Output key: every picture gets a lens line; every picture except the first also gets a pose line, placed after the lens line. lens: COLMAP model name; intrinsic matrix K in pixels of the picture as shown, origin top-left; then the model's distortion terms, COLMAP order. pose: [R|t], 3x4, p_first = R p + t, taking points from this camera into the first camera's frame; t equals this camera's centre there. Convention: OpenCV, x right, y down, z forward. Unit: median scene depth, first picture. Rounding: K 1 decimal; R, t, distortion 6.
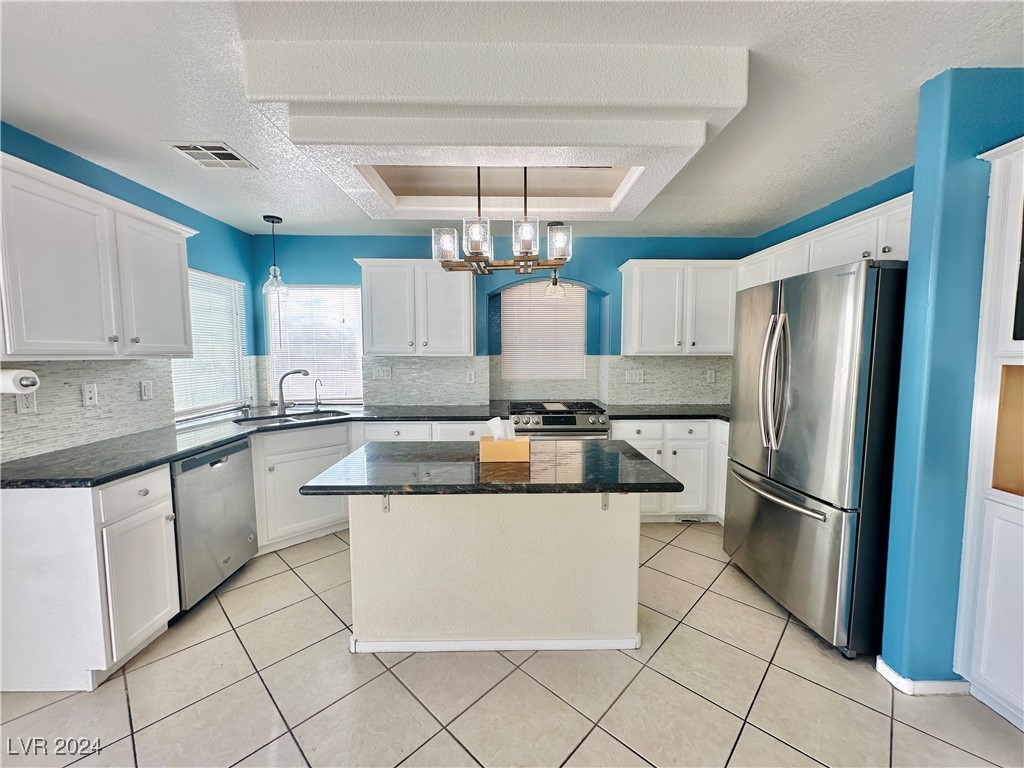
lens RADIAL K [[407.6, 0, 512.0], [0, 407.6, 384.0], [0, 0, 1]] dist [-0.001671, 0.000115]
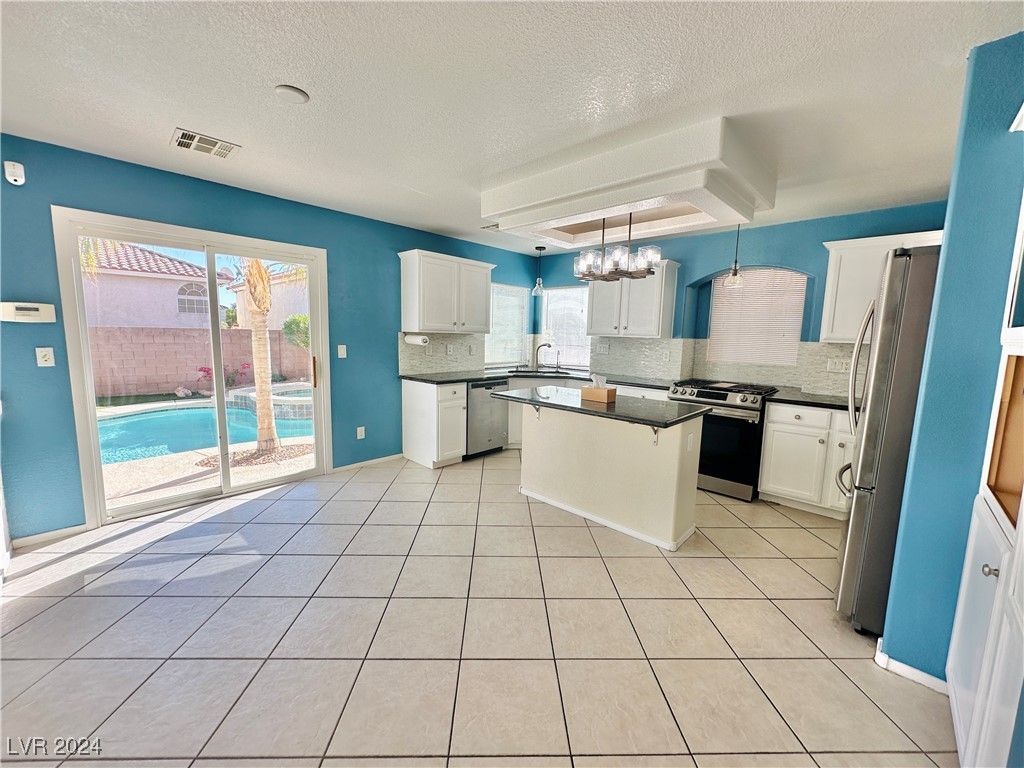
lens RADIAL K [[407.6, 0, 512.0], [0, 407.6, 384.0], [0, 0, 1]] dist [-0.001671, 0.000115]
pose [[0.711936, 0.106009, -0.694197, 0.472677], [-0.080250, 0.994346, 0.069543, 0.020969], [0.697644, 0.006199, 0.716418, -0.208119]]
